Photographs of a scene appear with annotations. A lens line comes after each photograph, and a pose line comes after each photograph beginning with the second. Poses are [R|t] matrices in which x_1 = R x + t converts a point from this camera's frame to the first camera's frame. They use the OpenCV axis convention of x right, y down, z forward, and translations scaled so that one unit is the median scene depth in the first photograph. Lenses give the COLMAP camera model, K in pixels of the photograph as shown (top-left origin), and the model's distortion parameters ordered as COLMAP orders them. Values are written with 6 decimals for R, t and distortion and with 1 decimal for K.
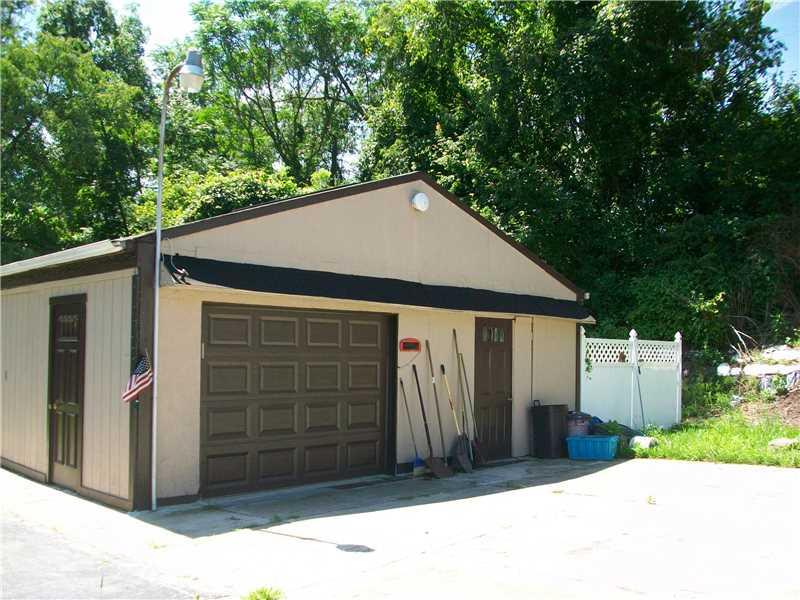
lens RADIAL K [[776.2, 0, 395.6], [0, 776.2, 302.9], [0, 0, 1]] dist [-0.133127, 0.064730]
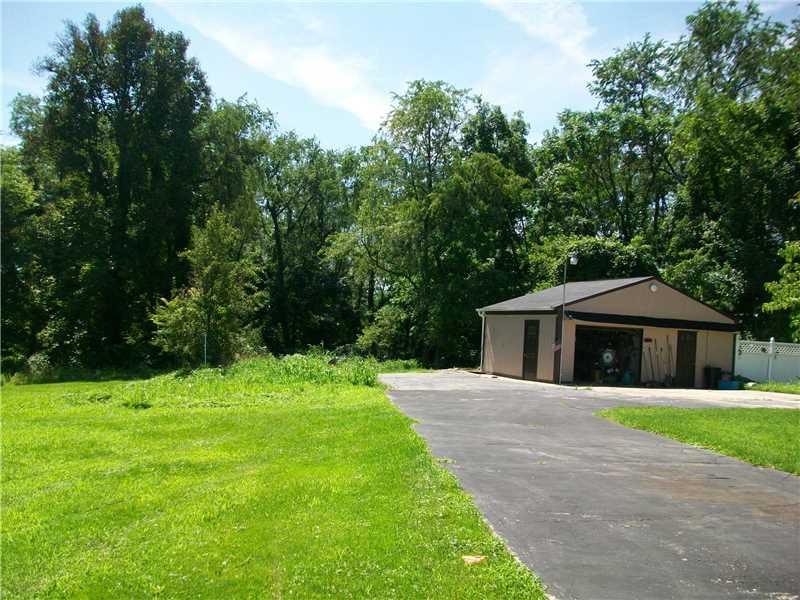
lens RADIAL K [[776.2, 0, 395.6], [0, 776.2, 302.9], [0, 0, 1]] dist [-0.133127, 0.064730]
pose [[0.901472, 0.024171, -0.432161, 0.320071], [-0.018613, 0.999681, 0.017087, -0.089945], [0.432436, -0.007360, 0.901634, -1.542353]]
